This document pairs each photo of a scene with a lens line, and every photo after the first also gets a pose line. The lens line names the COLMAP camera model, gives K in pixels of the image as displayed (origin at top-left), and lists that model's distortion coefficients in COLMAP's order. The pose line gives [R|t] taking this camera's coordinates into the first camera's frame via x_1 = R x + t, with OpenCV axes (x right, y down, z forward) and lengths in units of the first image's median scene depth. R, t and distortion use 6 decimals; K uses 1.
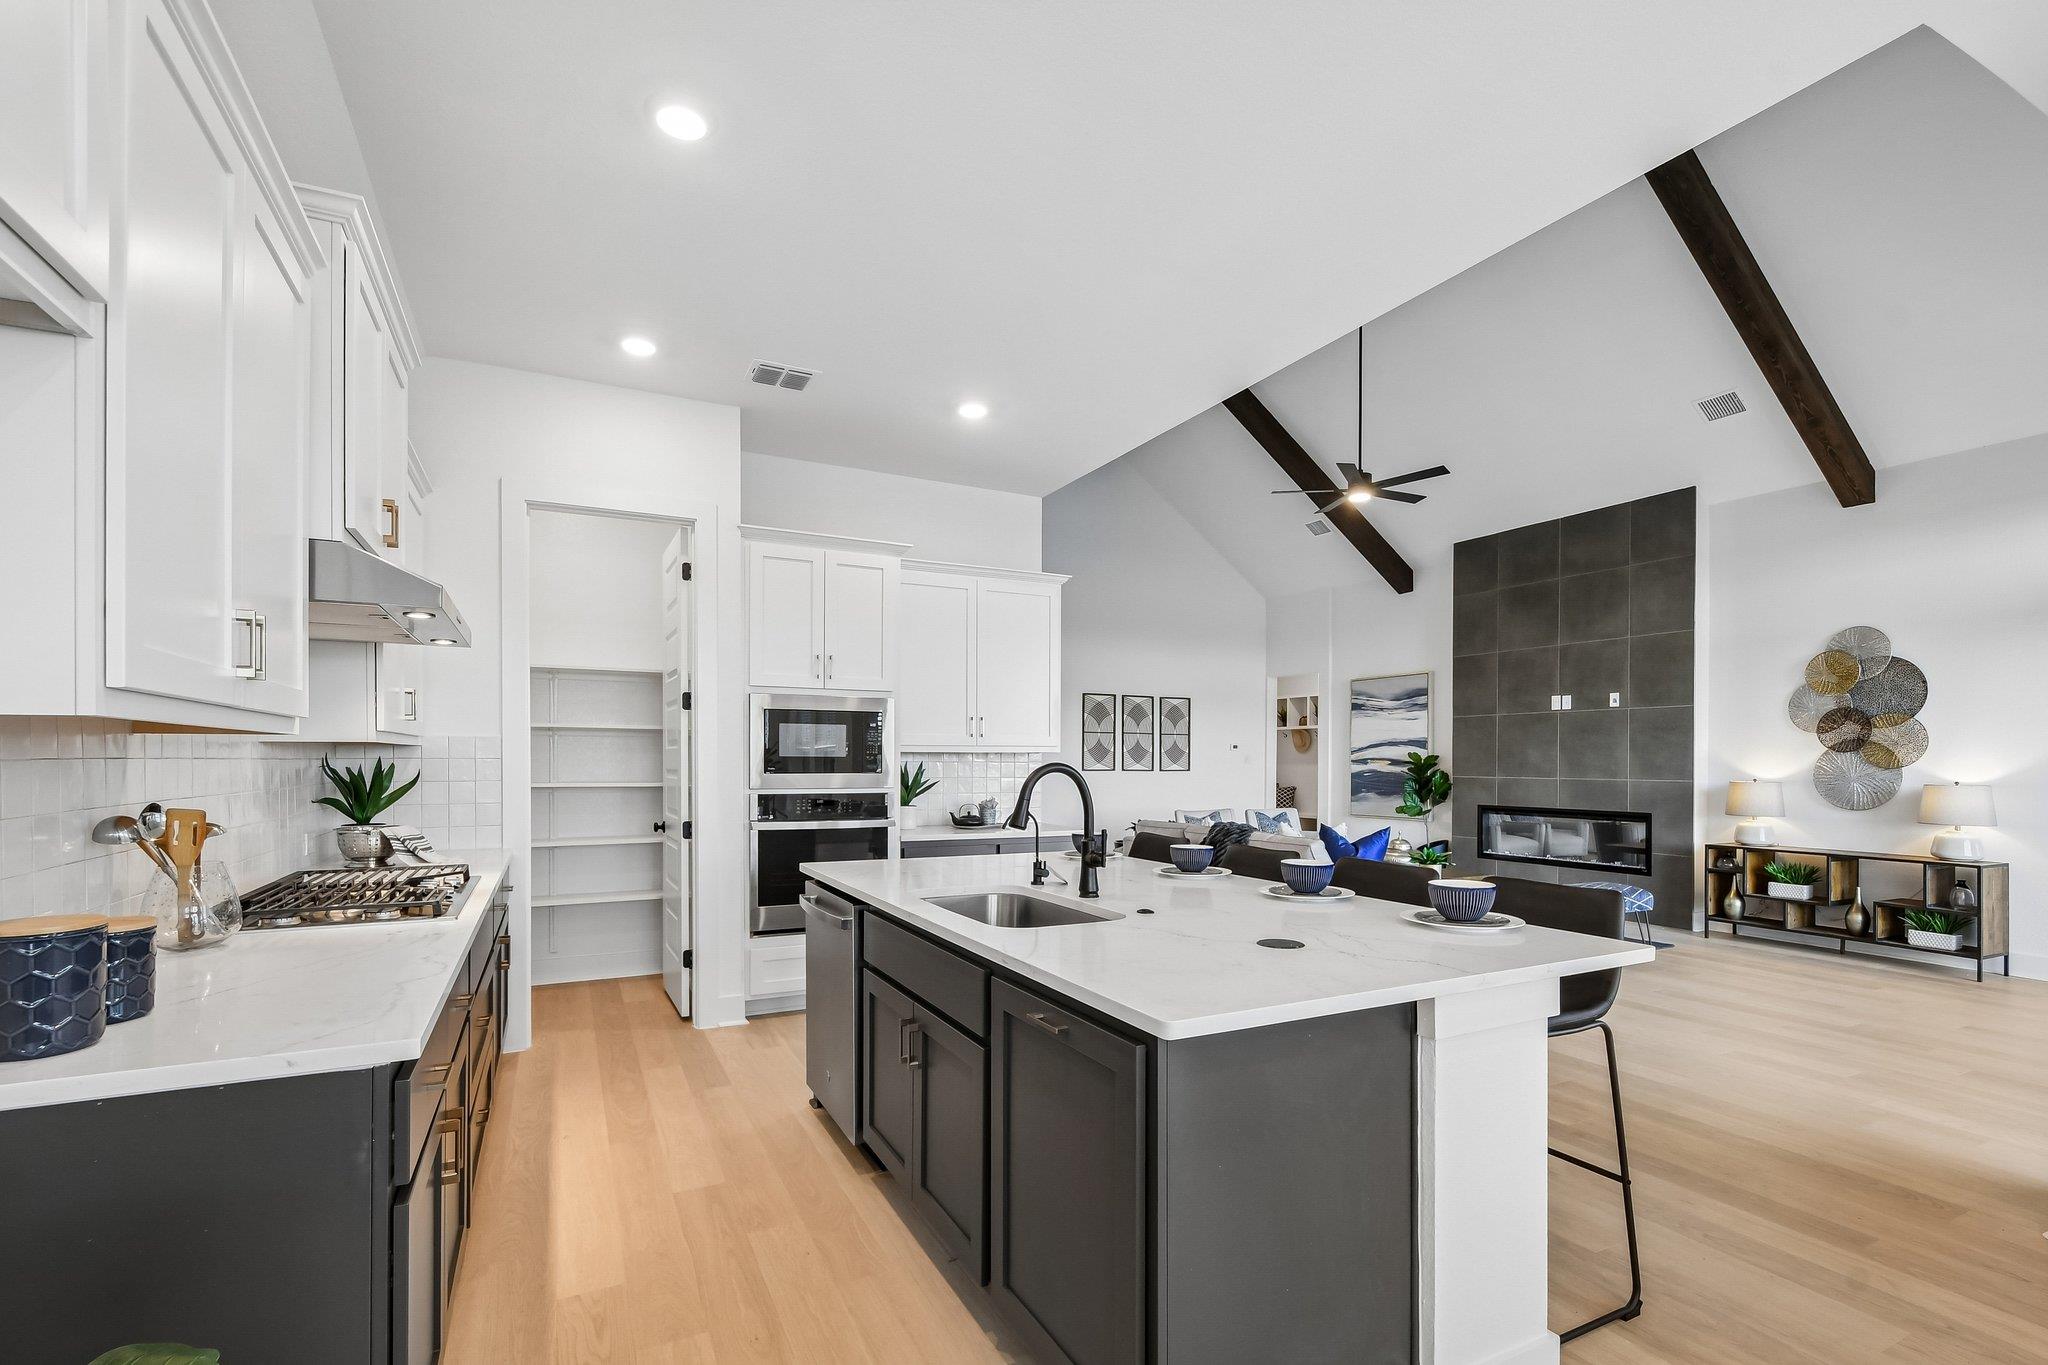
lens RADIAL K [[898.6, 0, 1012.4], [0, 898.6, 764.8], [0, 0, 1]] dist [-0.004137, -0.003682]
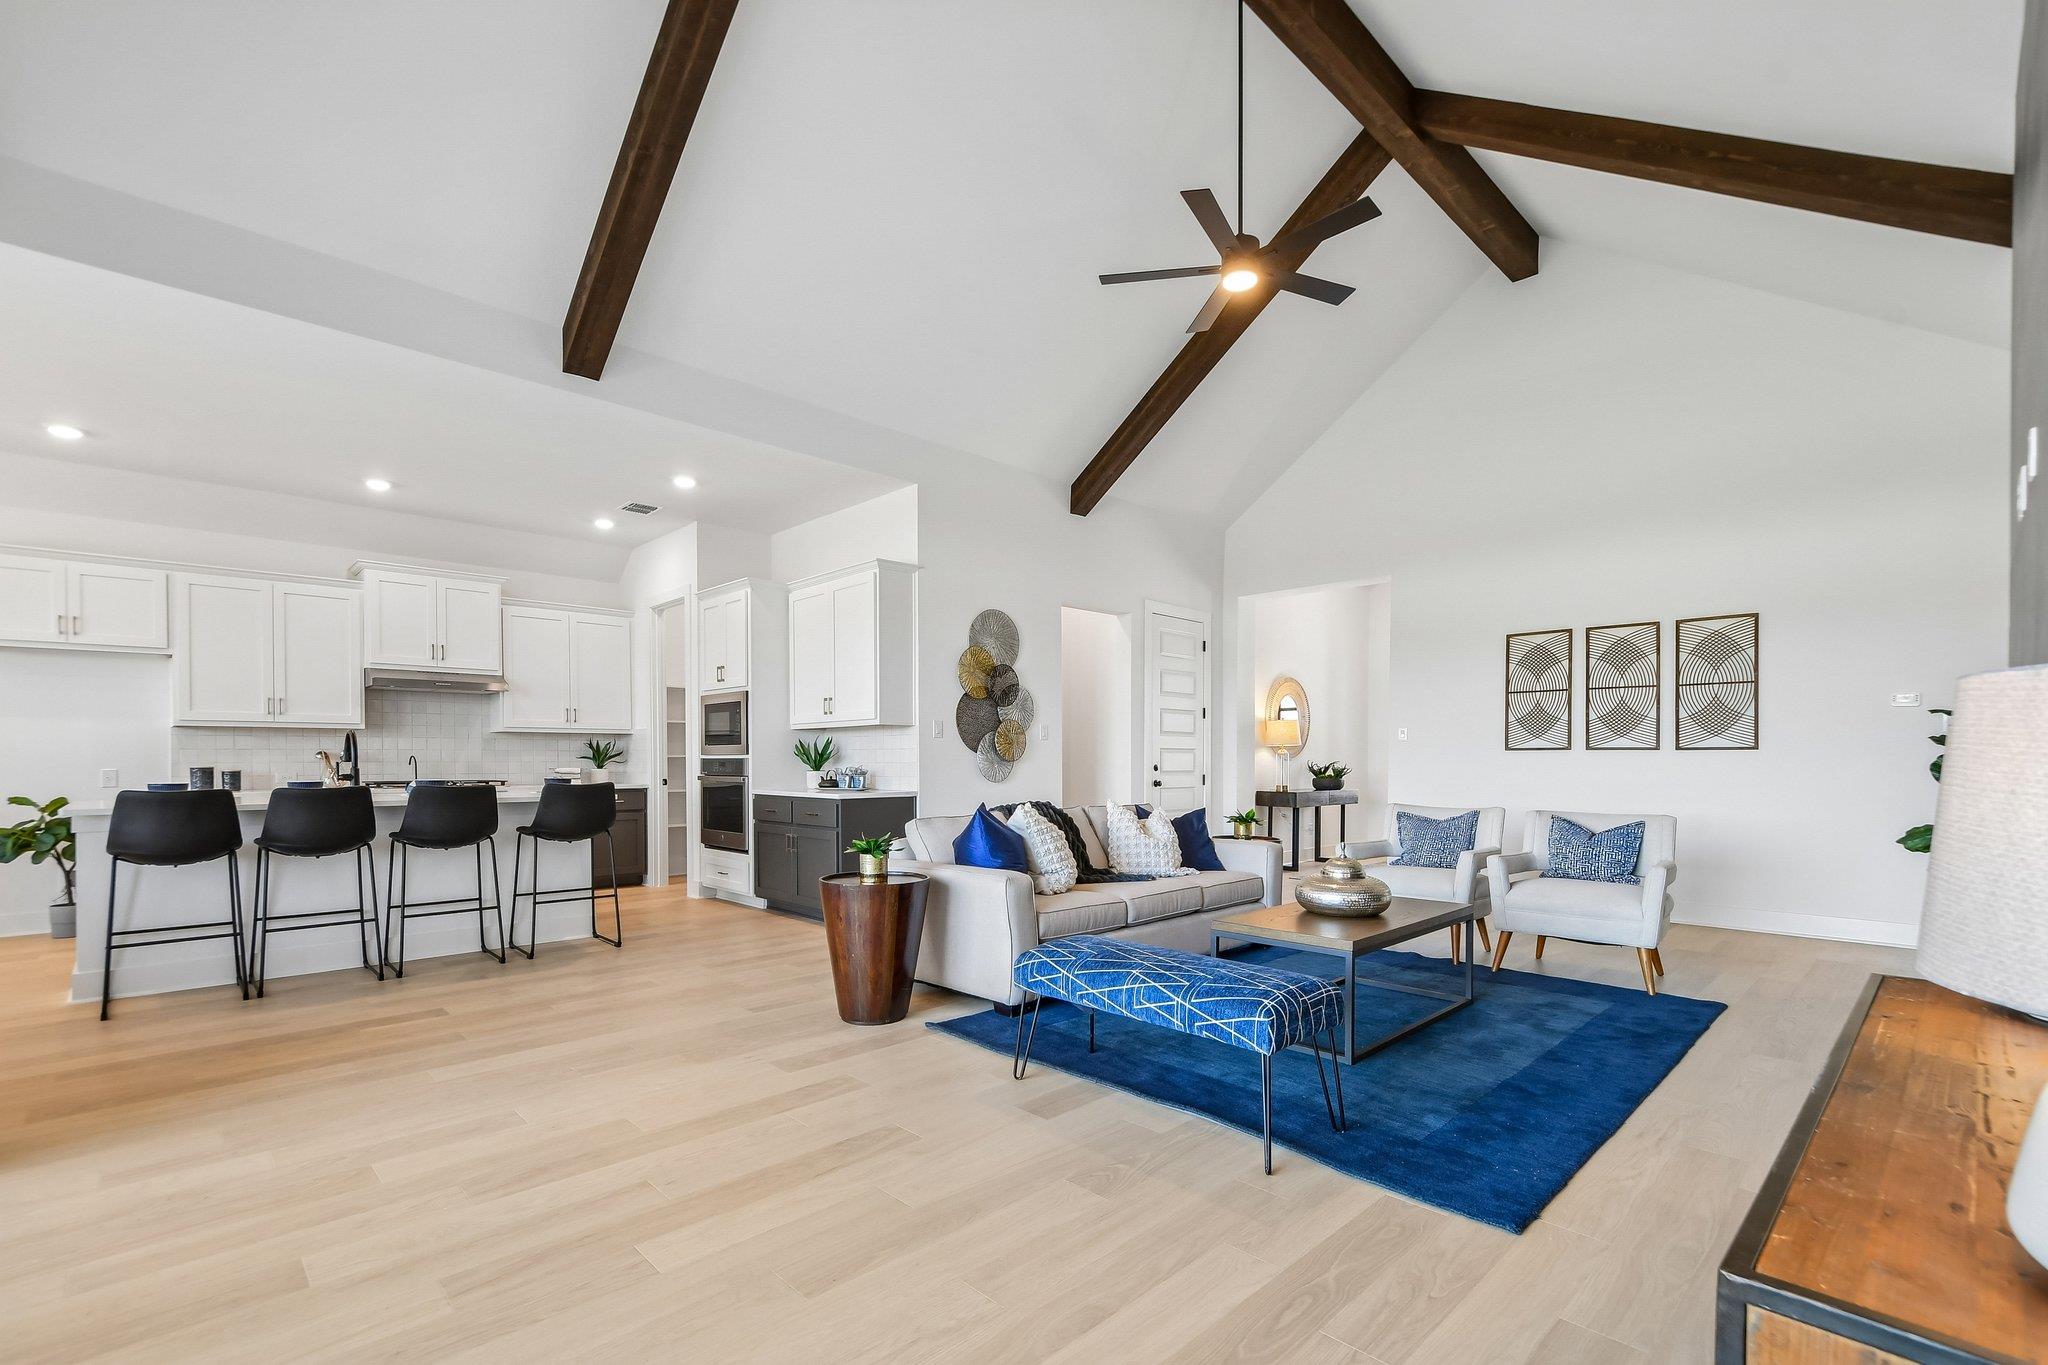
lens RADIAL K [[898.6, 0, 1039.0], [0, 898.6, 787.8], [0, 0, 1]] dist [-0.004137, -0.003682]
pose [[0.324336, 0.023679, -0.945646, 0.811753], [-0.001464, 0.999698, 0.024530, 0.025814], [0.945941, -0.006571, 0.324273, 0.593882]]
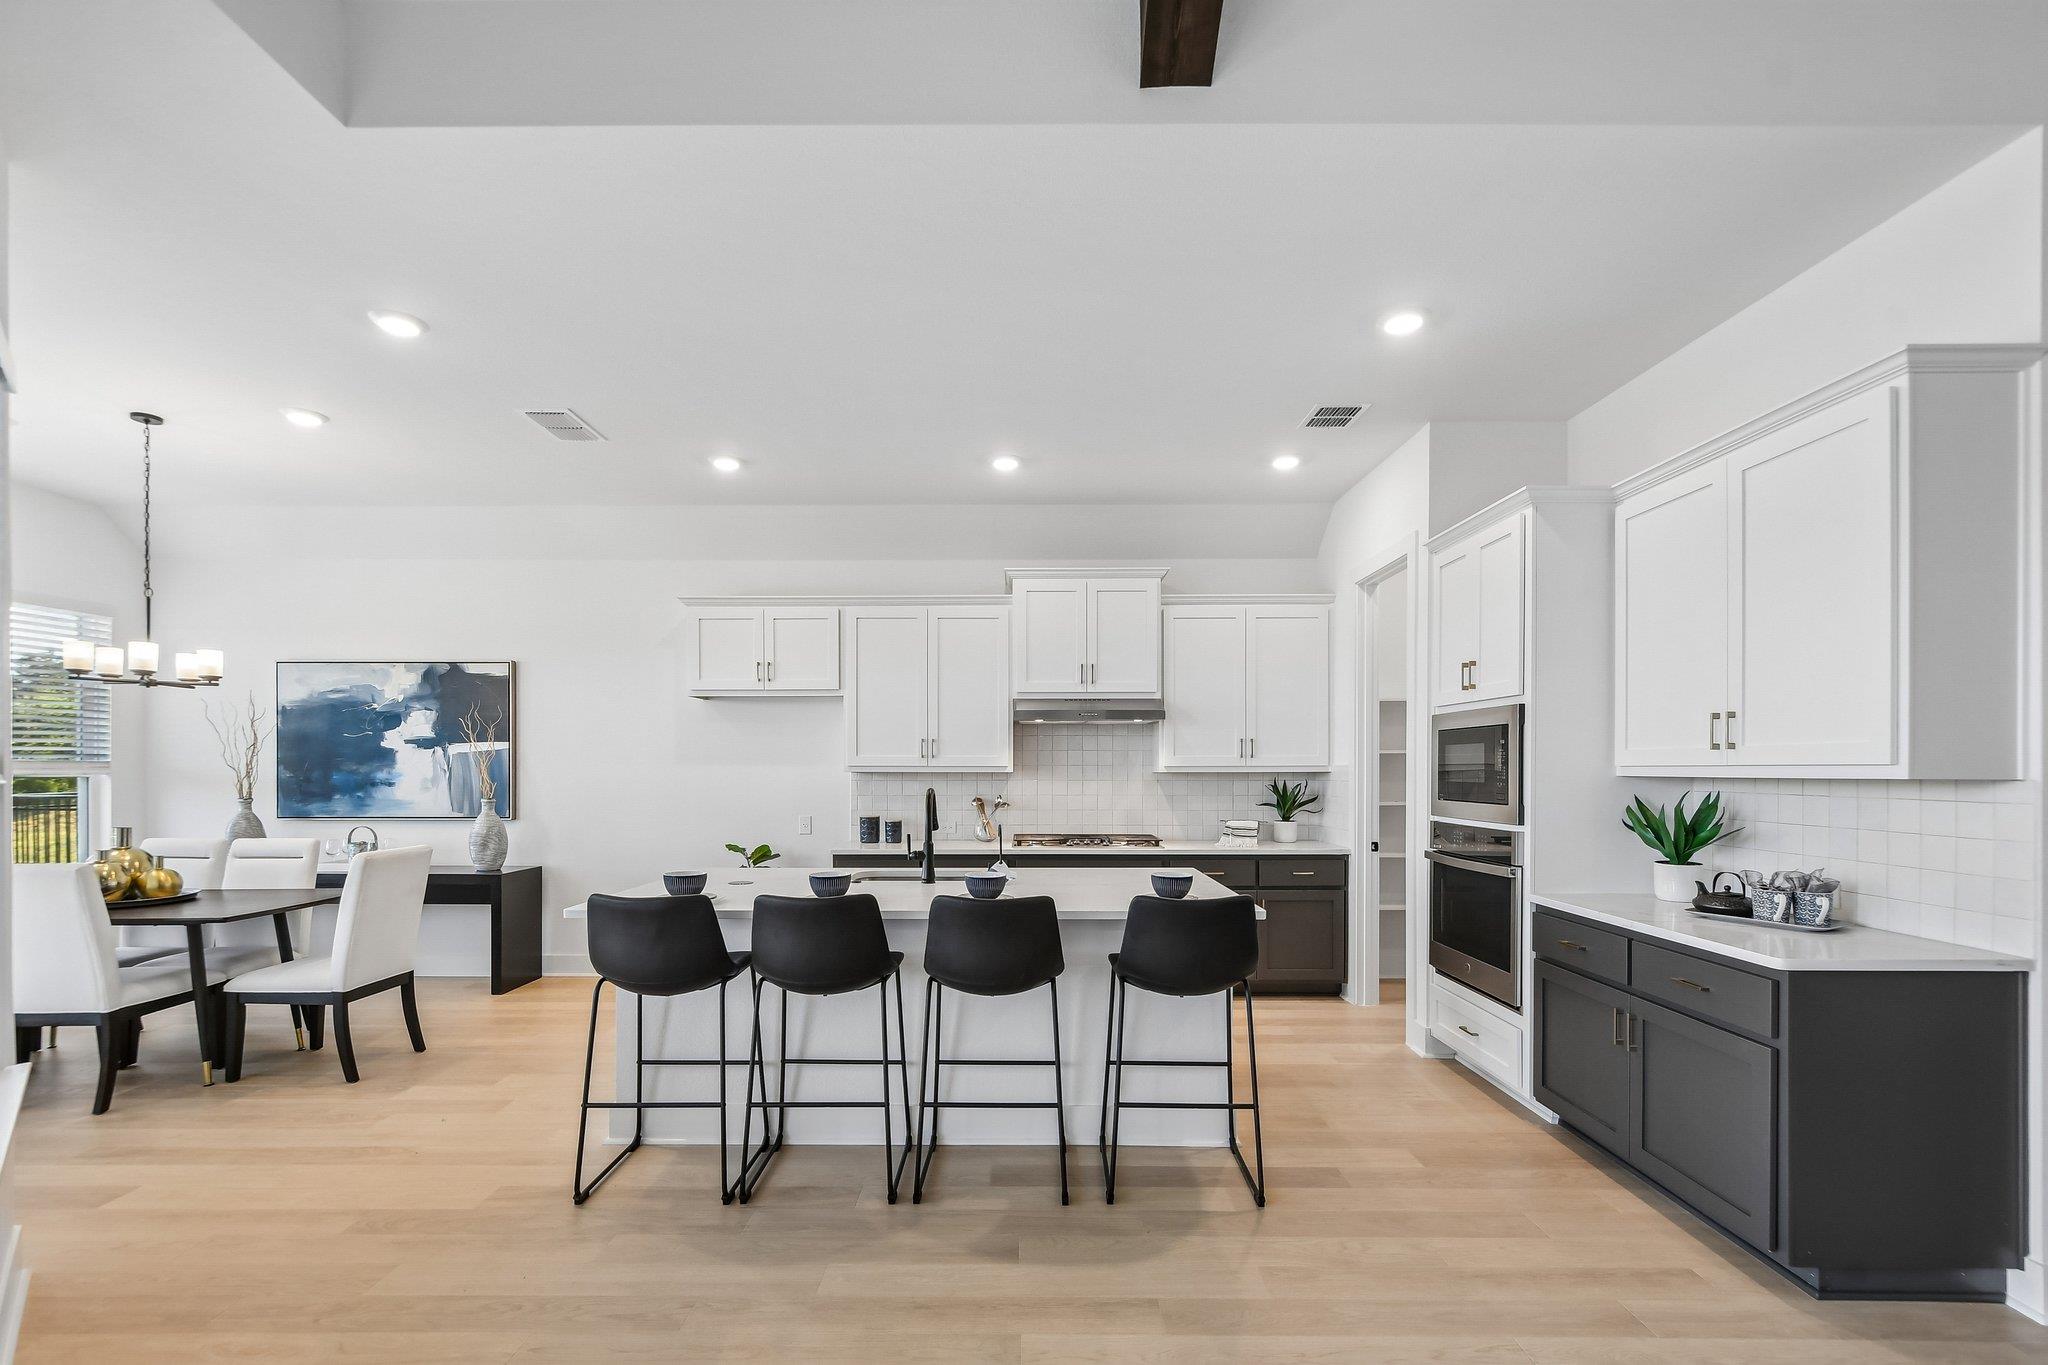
lens RADIAL K [[903.0, 0, 1013.5], [0, 903.0, 763.7], [0, 0, 1]] dist [0.005545, 0.000168]
pose [[-0.454349, -0.007304, -0.890794, 0.435366], [-0.006756, 0.999966, -0.004753, -0.010975], [0.890798, 0.003859, -0.454383, 0.588034]]
